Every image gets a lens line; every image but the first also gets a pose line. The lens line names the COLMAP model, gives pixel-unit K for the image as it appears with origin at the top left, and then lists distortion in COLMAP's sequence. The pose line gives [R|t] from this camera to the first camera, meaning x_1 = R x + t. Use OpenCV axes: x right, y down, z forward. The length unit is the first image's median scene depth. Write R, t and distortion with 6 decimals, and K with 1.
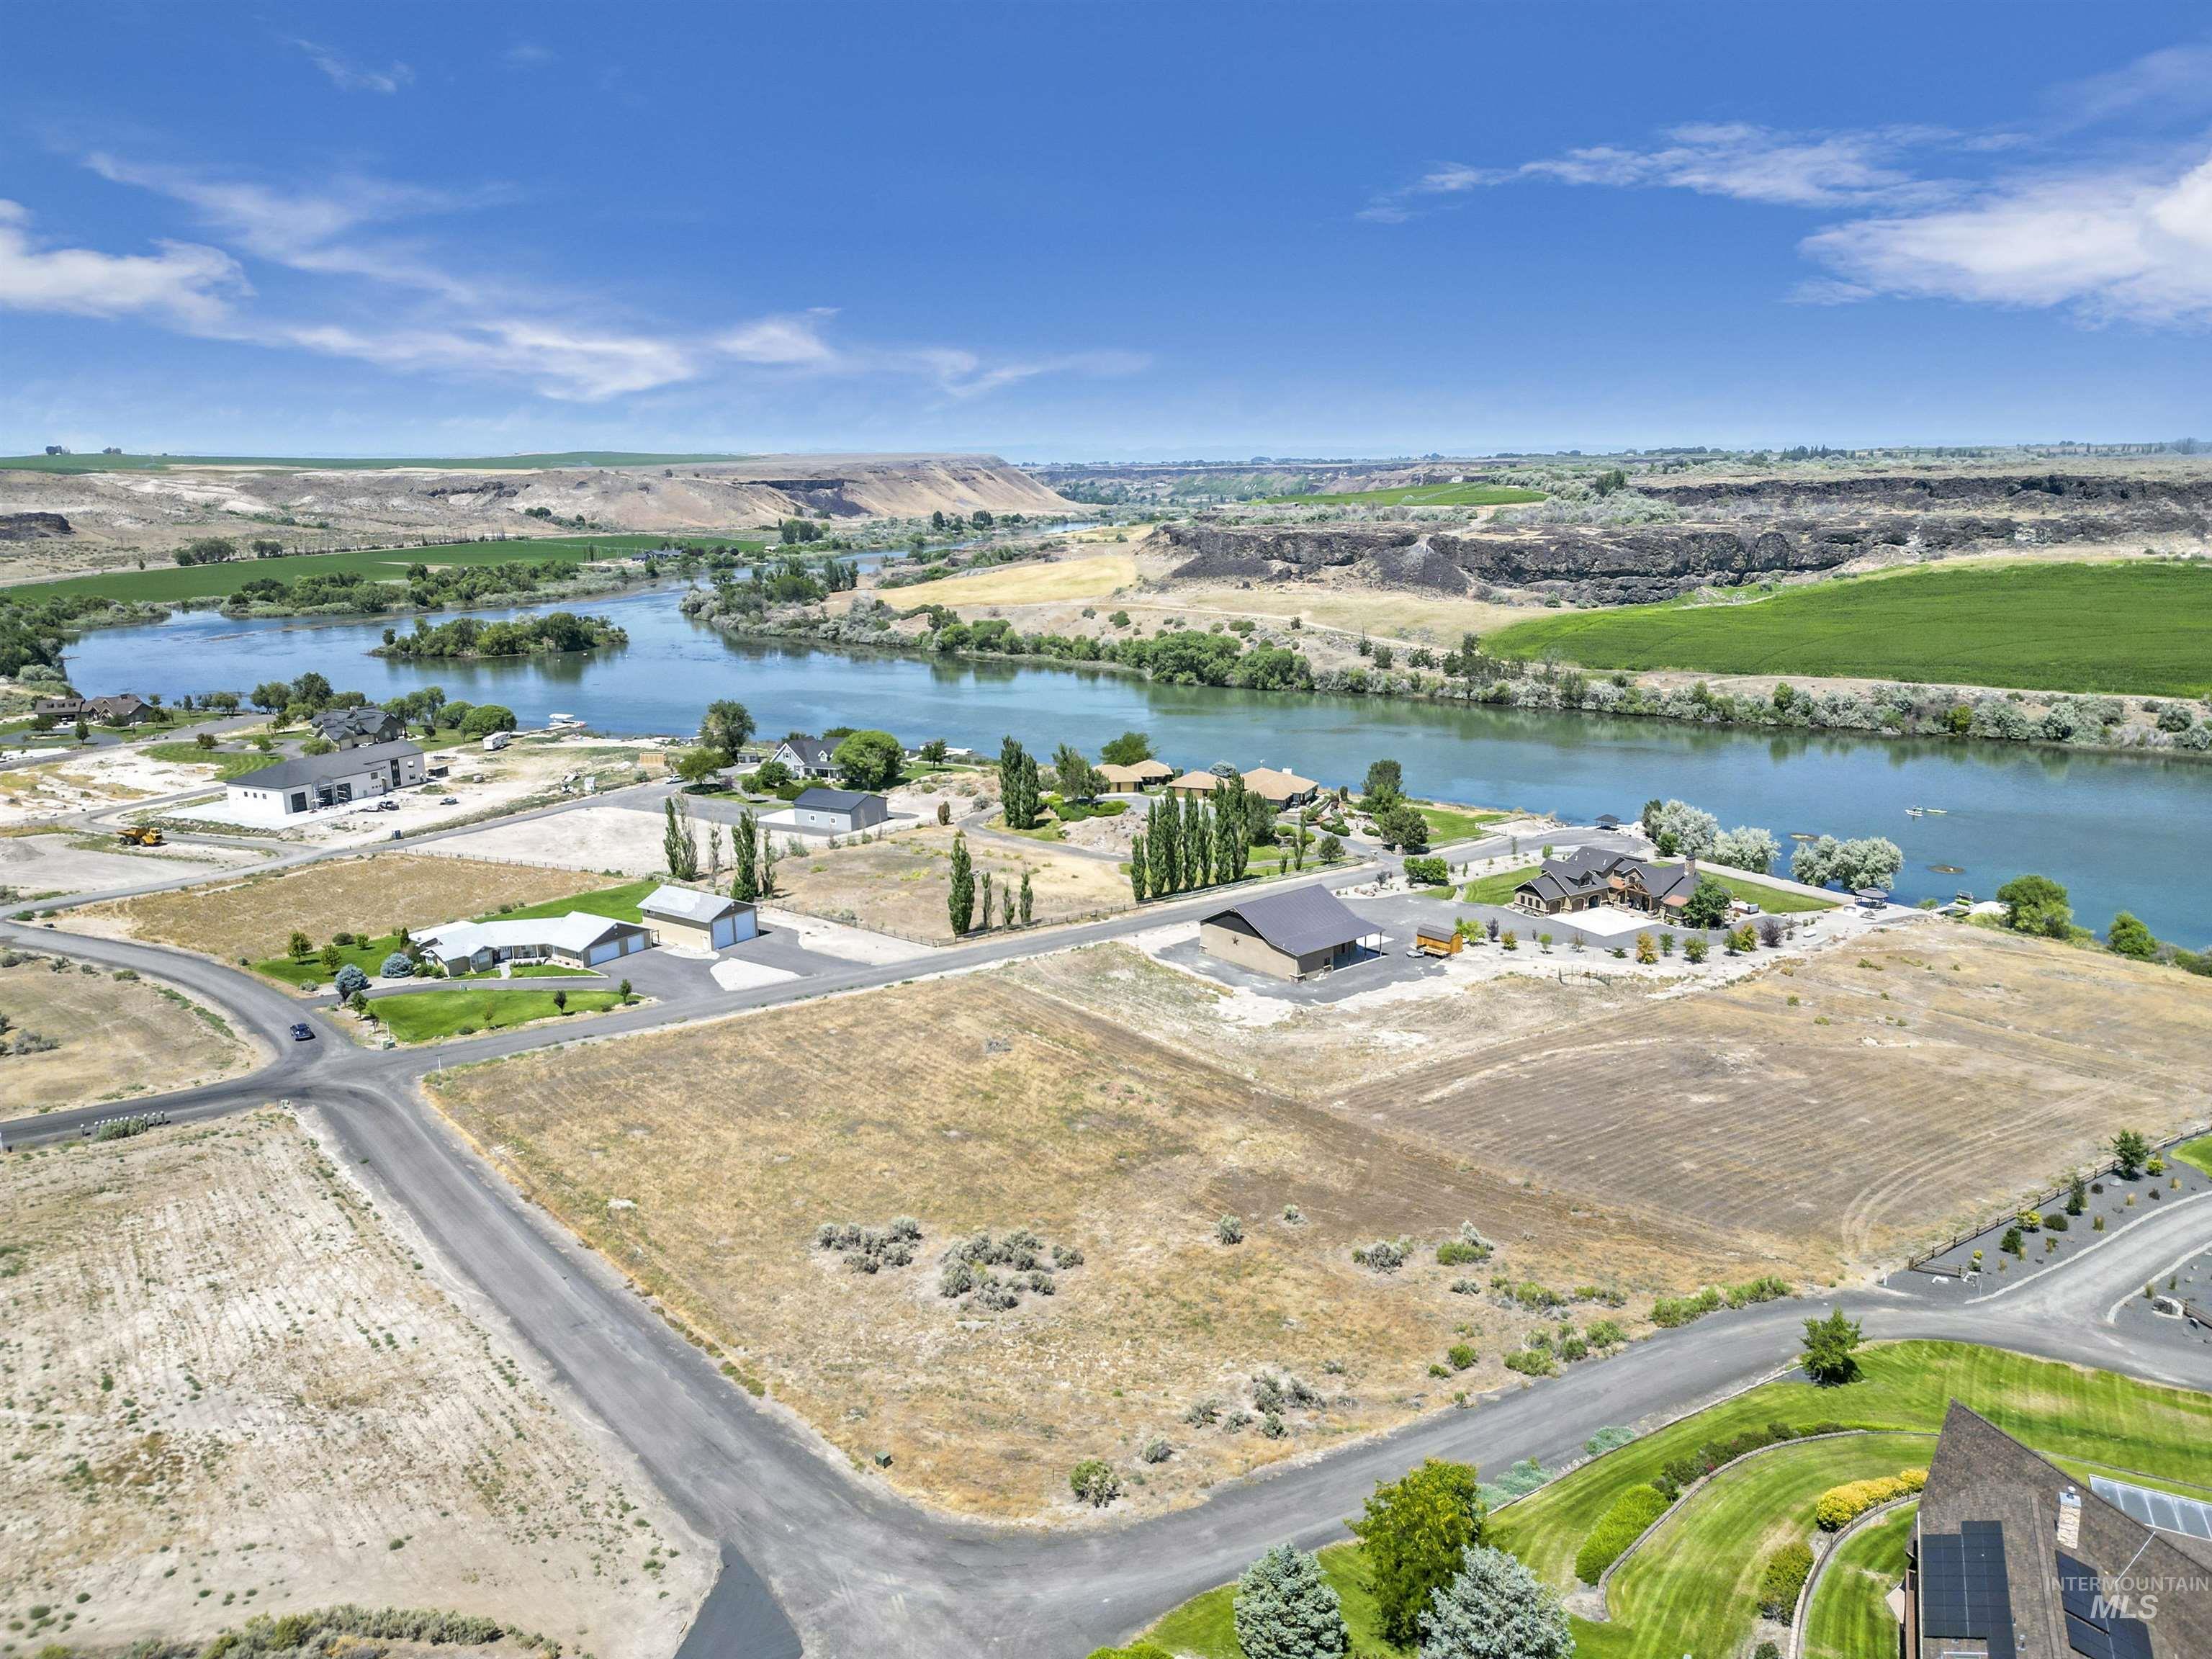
lens RADIAL K [[1538.9, 0, 1133.2], [0, 1538.9, 831.1], [0, 0, 1]] dist [0.057576, -0.044319]
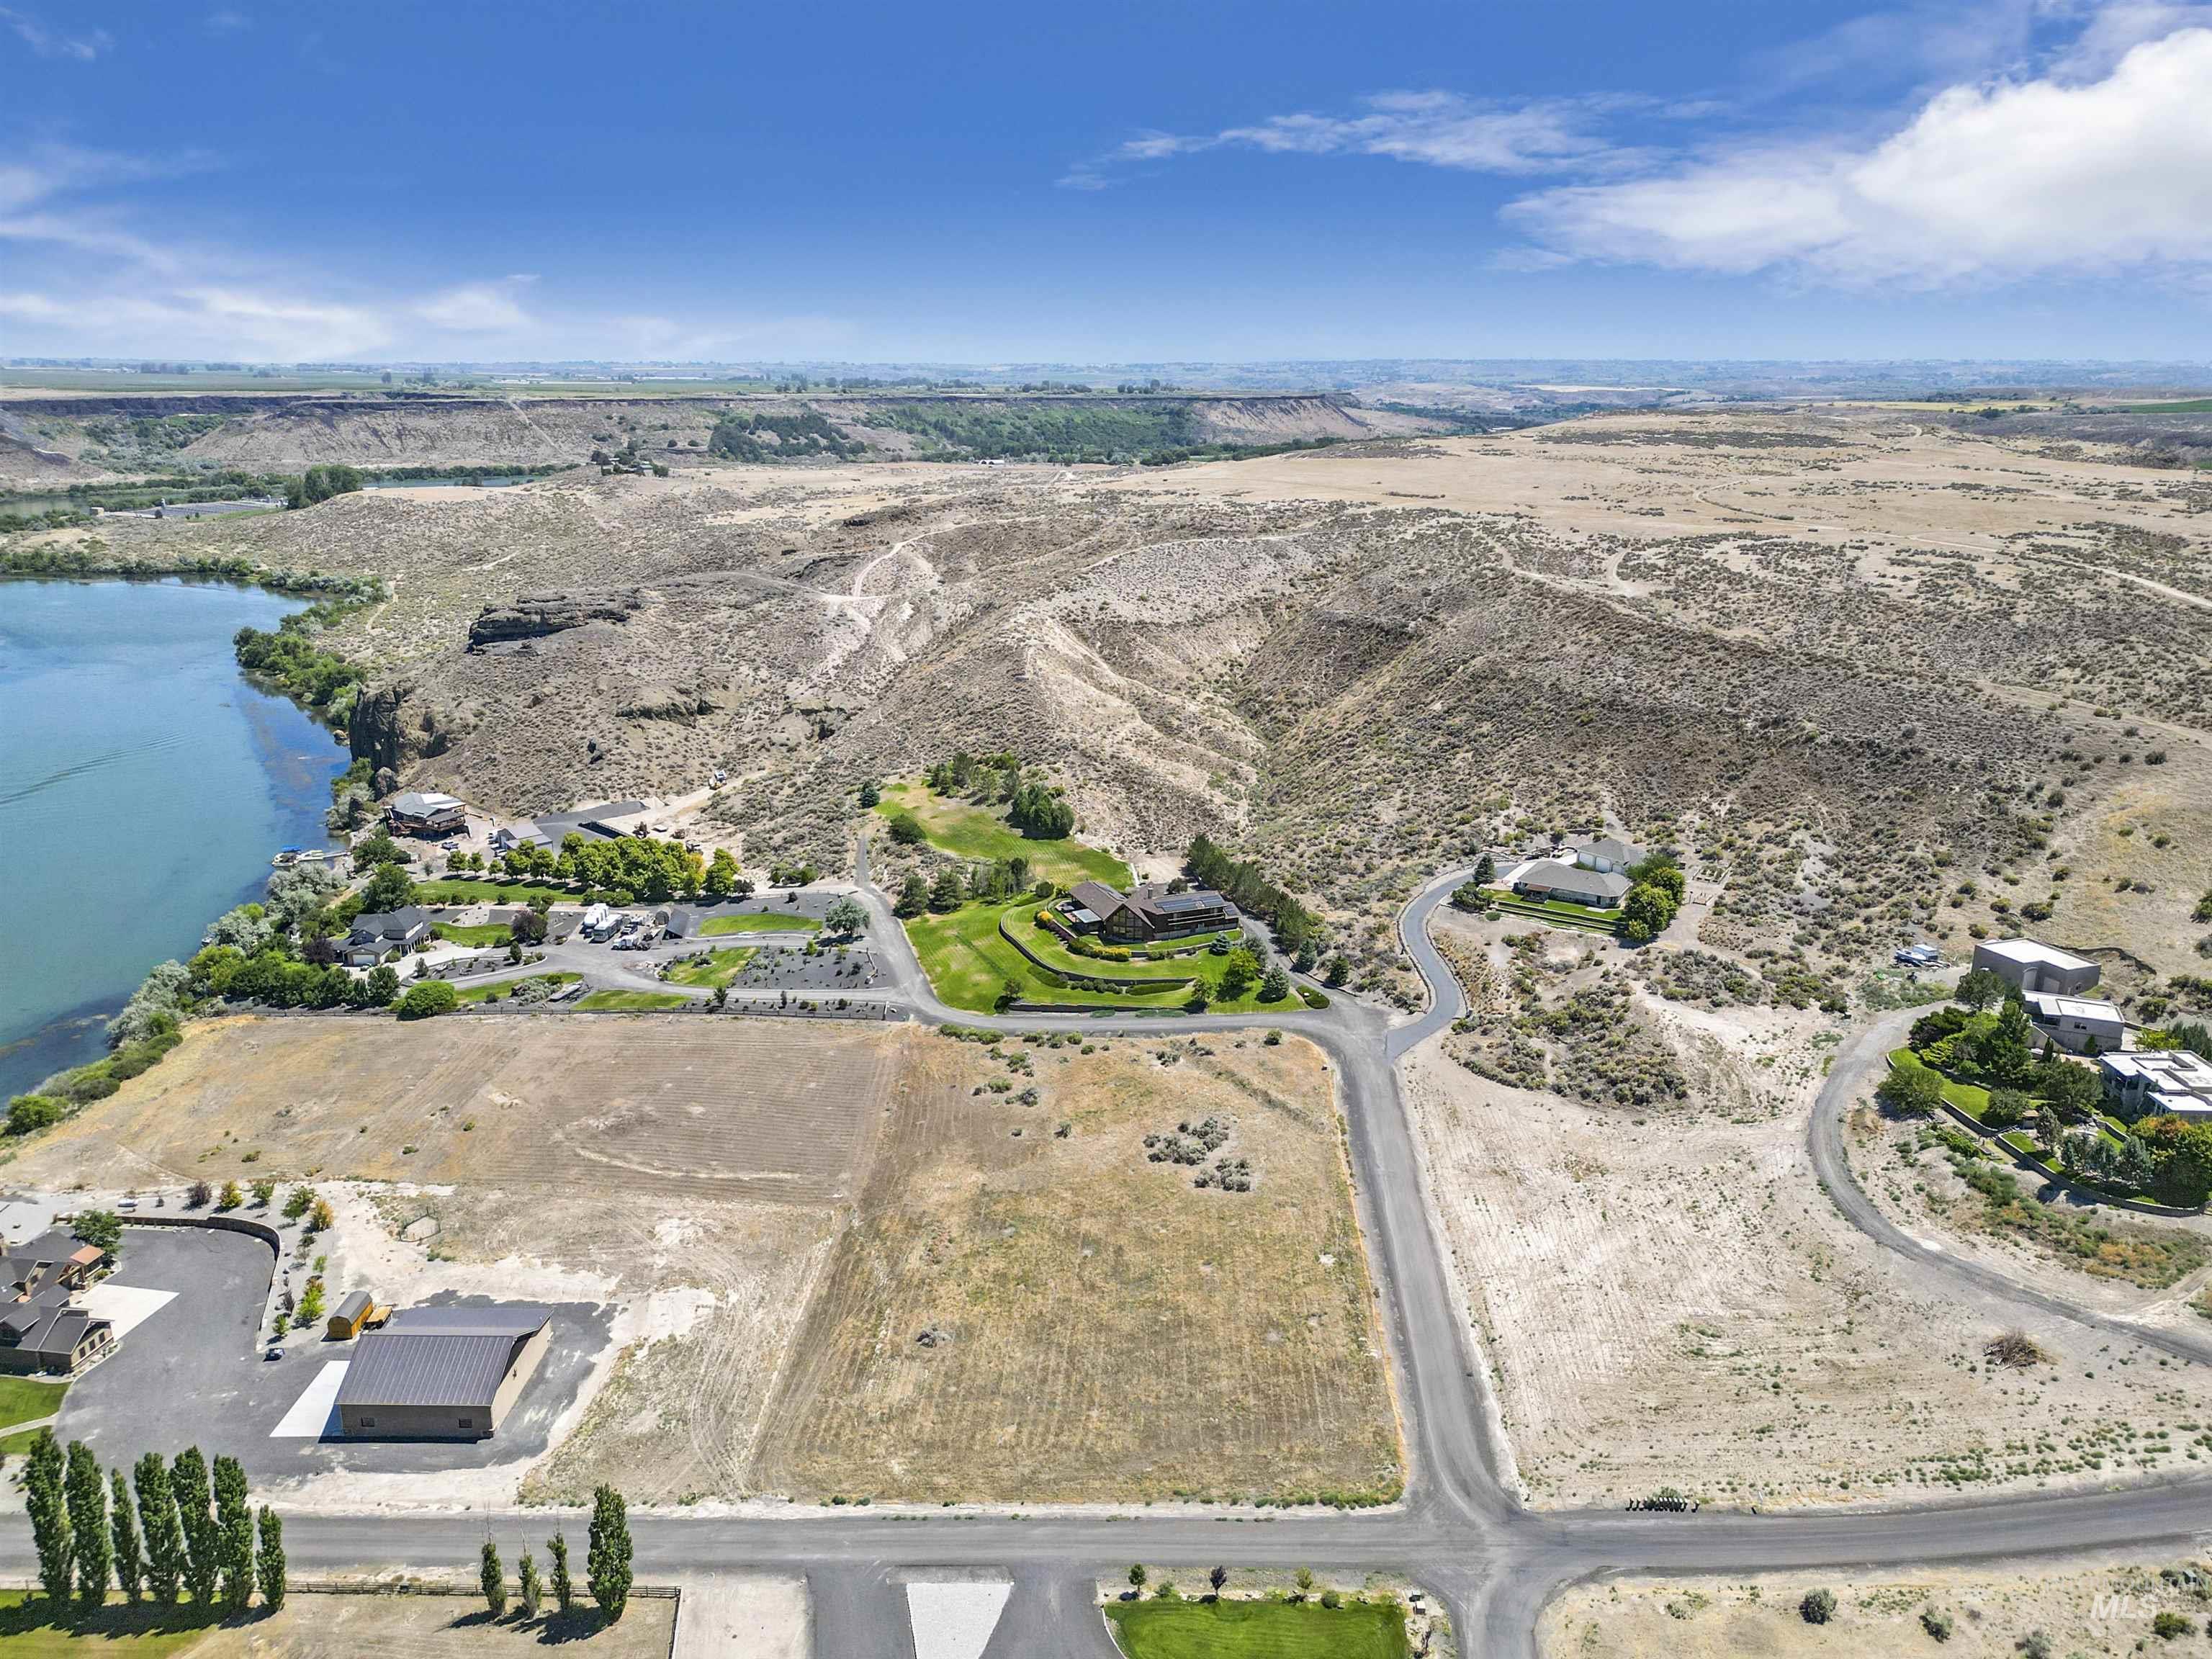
lens RADIAL K [[1601.6, 0, 1103.6], [0, 1601.6, 817.1], [0, 0, 1]] dist [0.081395, -0.095710]
pose [[-0.739892, -0.173537, 0.649958, -0.394360], [0.154116, 0.896735, 0.414866, -0.294907], [-0.654835, 0.407125, -0.636742, 0.694750]]
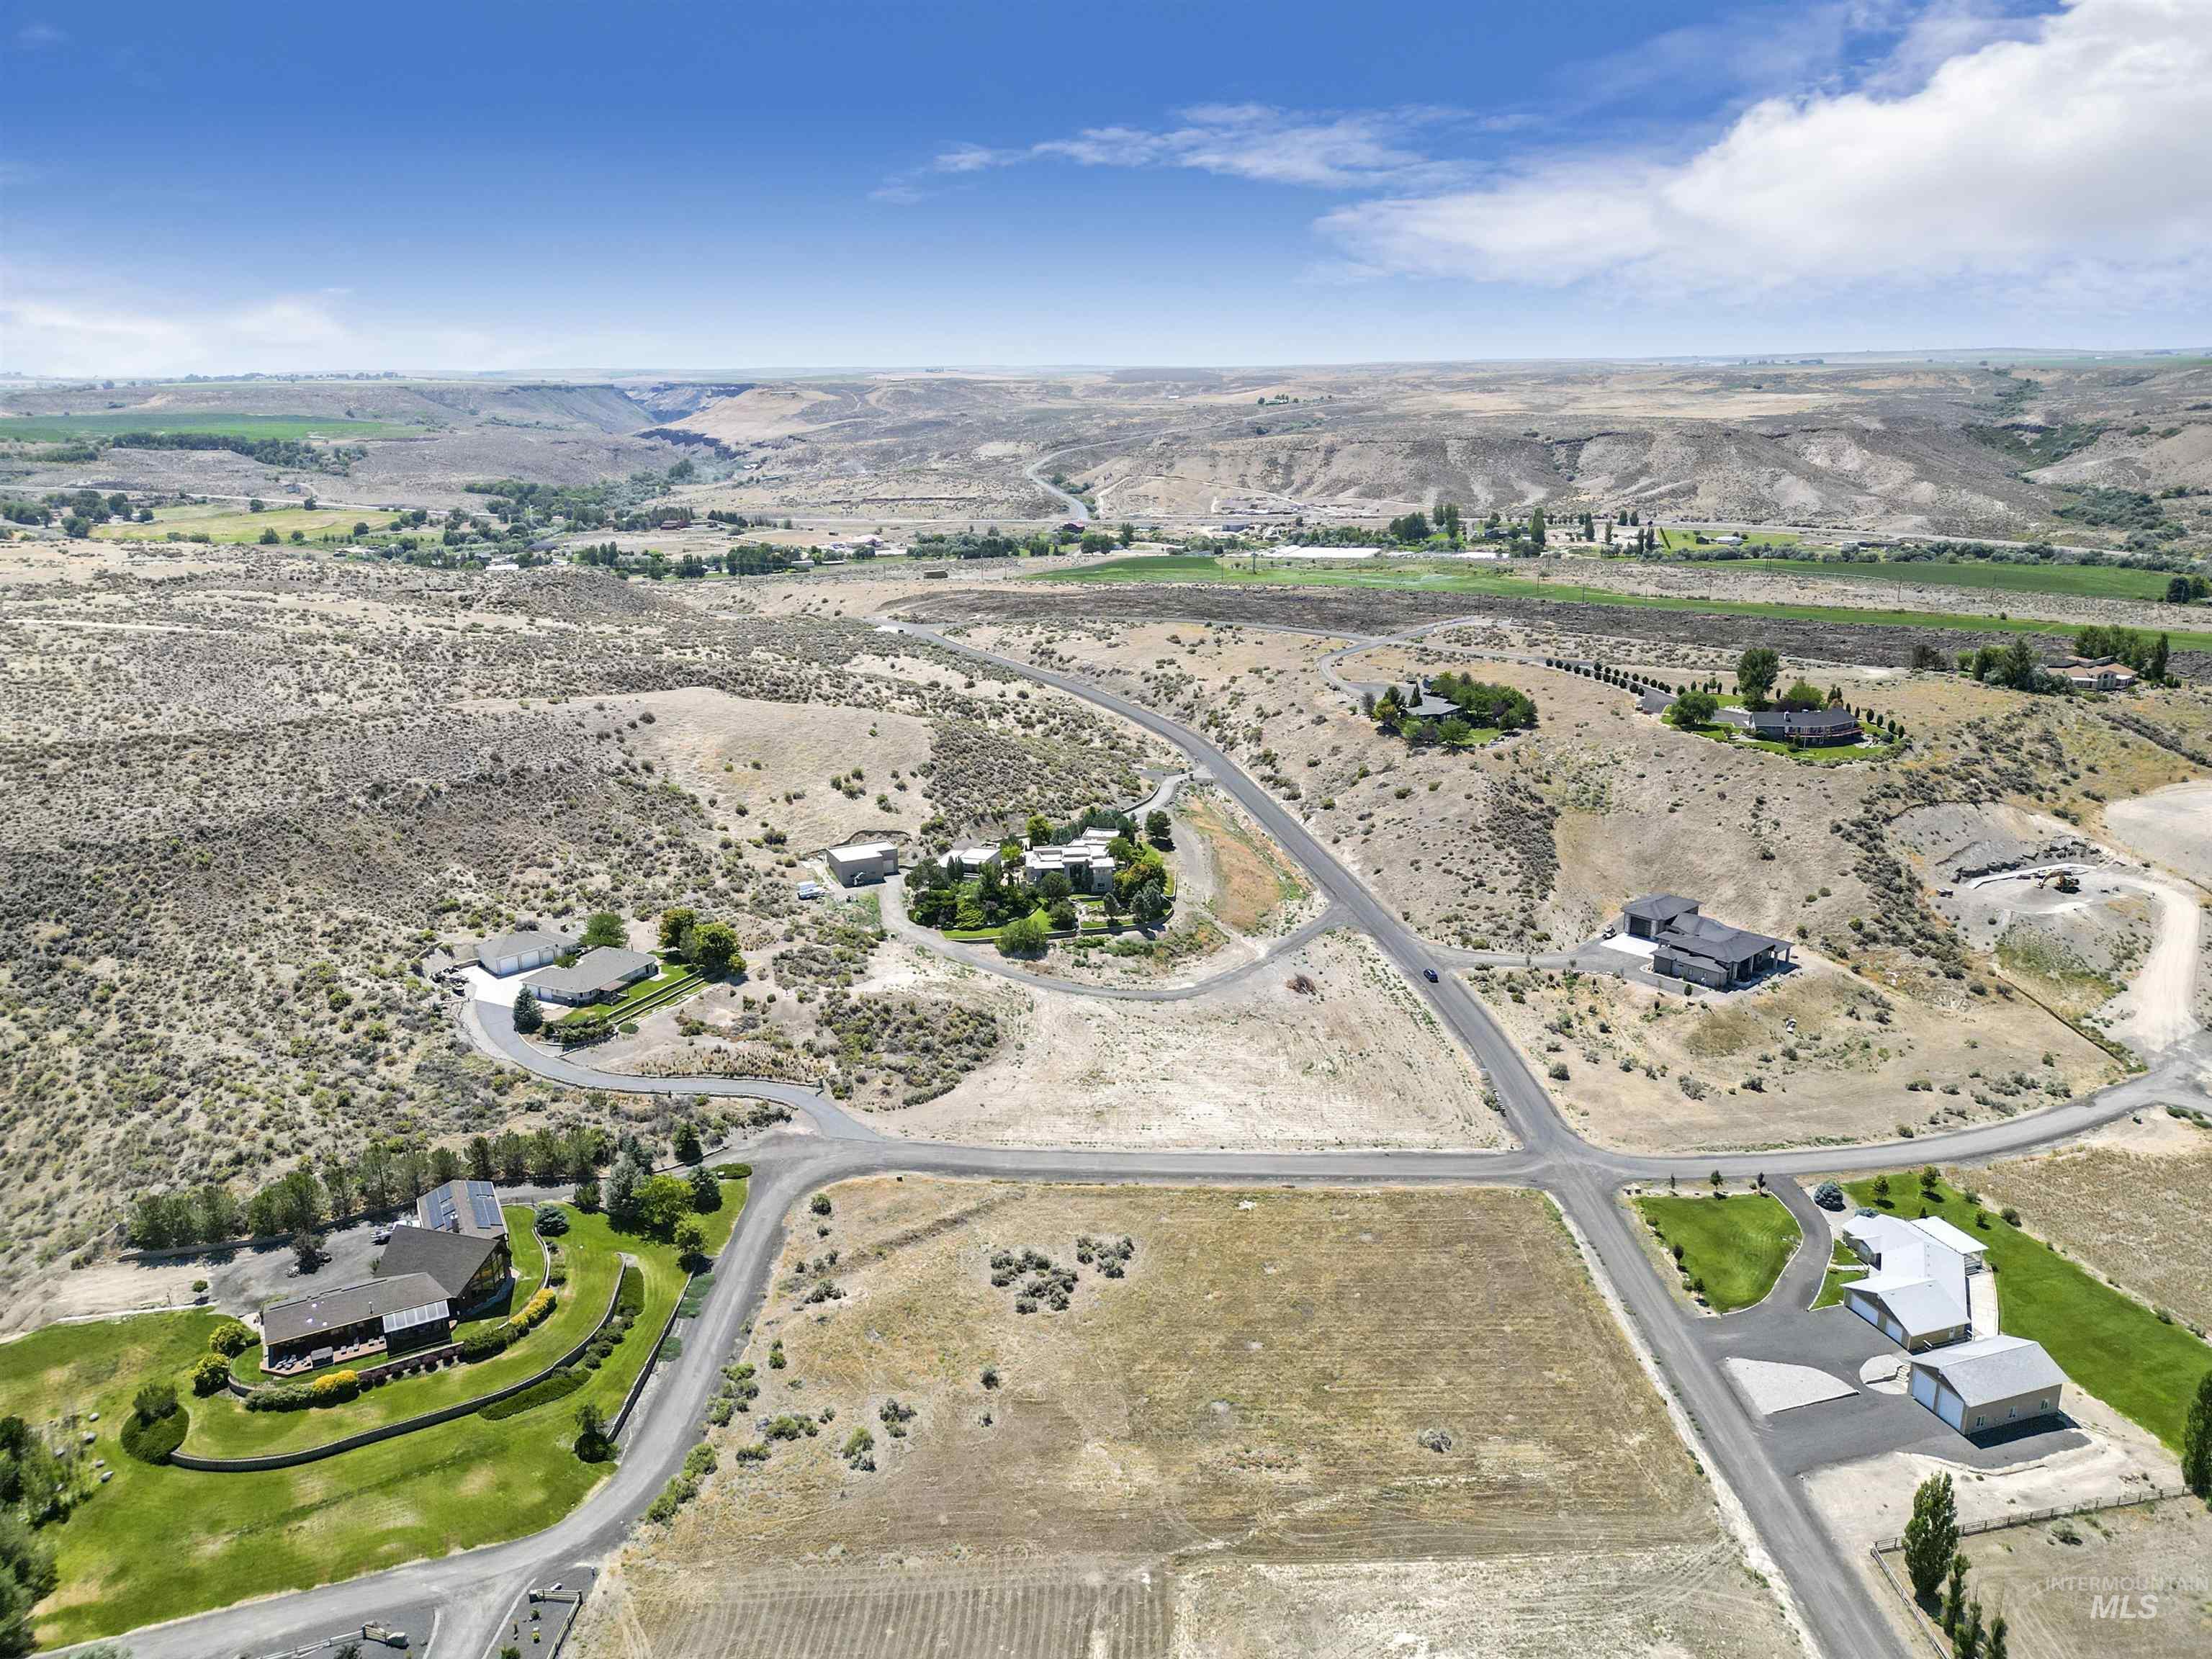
lens RADIAL K [[1549.9, 0, 1106.0], [0, 1549.9, 829.5], [0, 0, 1]] dist [0.073659, -0.074746]
pose [[-0.600205, 0.233824, -0.764906, 0.344890], [-0.164473, 0.899798, 0.404118, -0.282165], [0.782753, 0.368360, -0.501605, 0.559277]]
